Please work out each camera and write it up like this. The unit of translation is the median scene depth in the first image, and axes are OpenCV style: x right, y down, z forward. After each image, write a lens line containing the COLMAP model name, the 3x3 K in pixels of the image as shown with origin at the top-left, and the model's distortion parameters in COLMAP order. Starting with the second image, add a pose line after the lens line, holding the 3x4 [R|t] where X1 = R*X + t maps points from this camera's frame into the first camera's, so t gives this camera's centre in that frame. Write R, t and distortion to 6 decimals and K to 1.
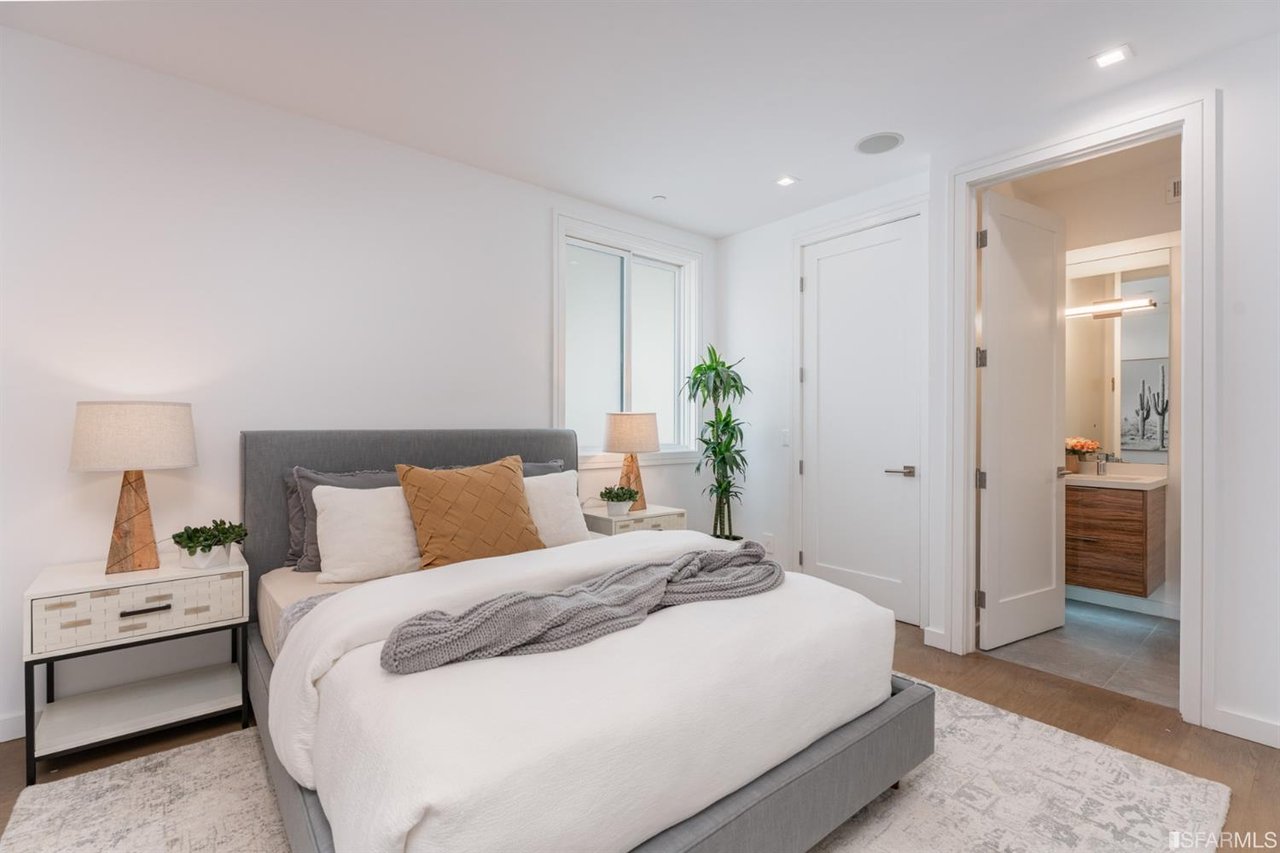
lens RADIAL K [[574.1, 0, 640.0], [0, 574.1, 426.5], [0, 0, 1]] dist [-0.001430, 0.000811]
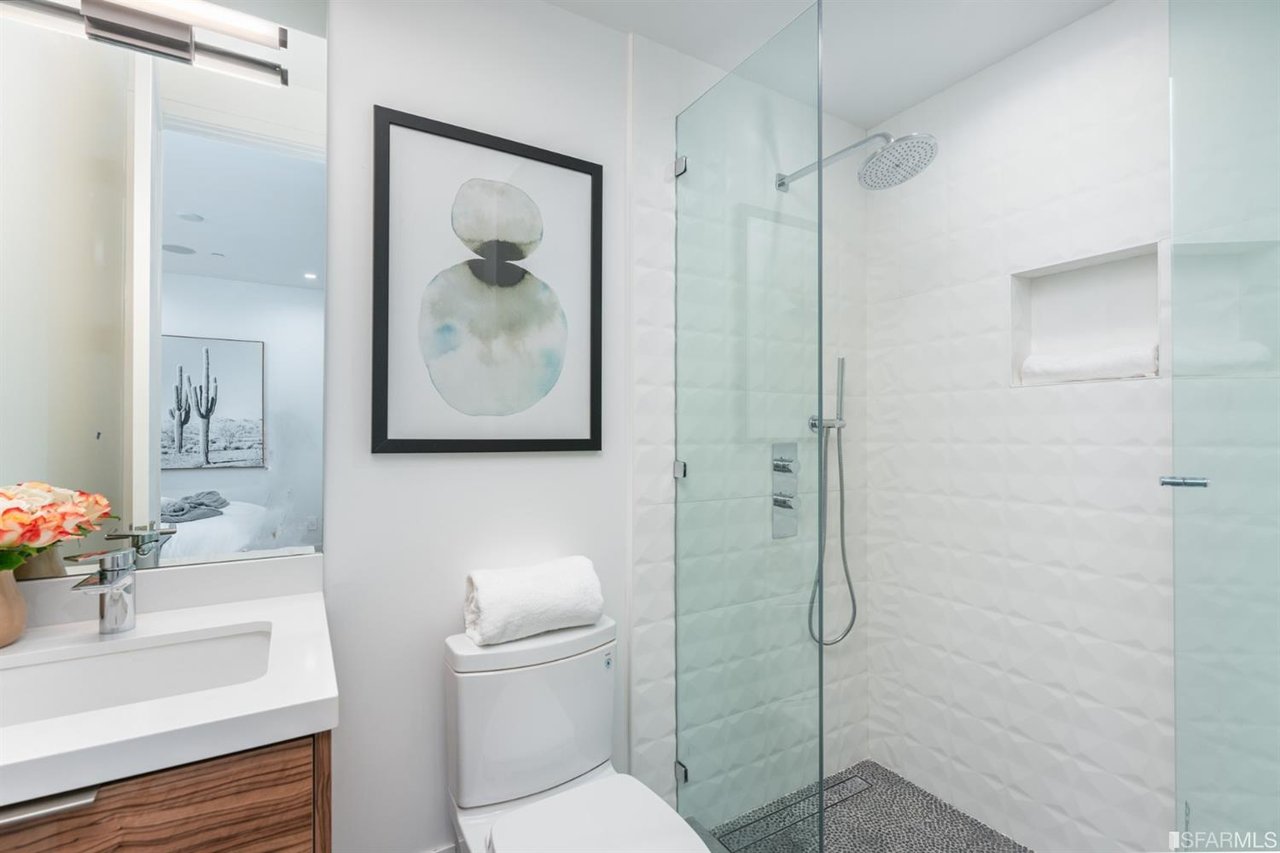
lens RADIAL K [[574.1, 0, 640.0], [0, 574.1, 426.5], [0, 0, 1]] dist [-0.001430, 0.000811]
pose [[0.152054, 0.007019, 0.988347, 0.289522], [0.004654, 0.999959, -0.007818, -0.001286], [-0.988361, 0.005789, 0.152015, 0.360828]]
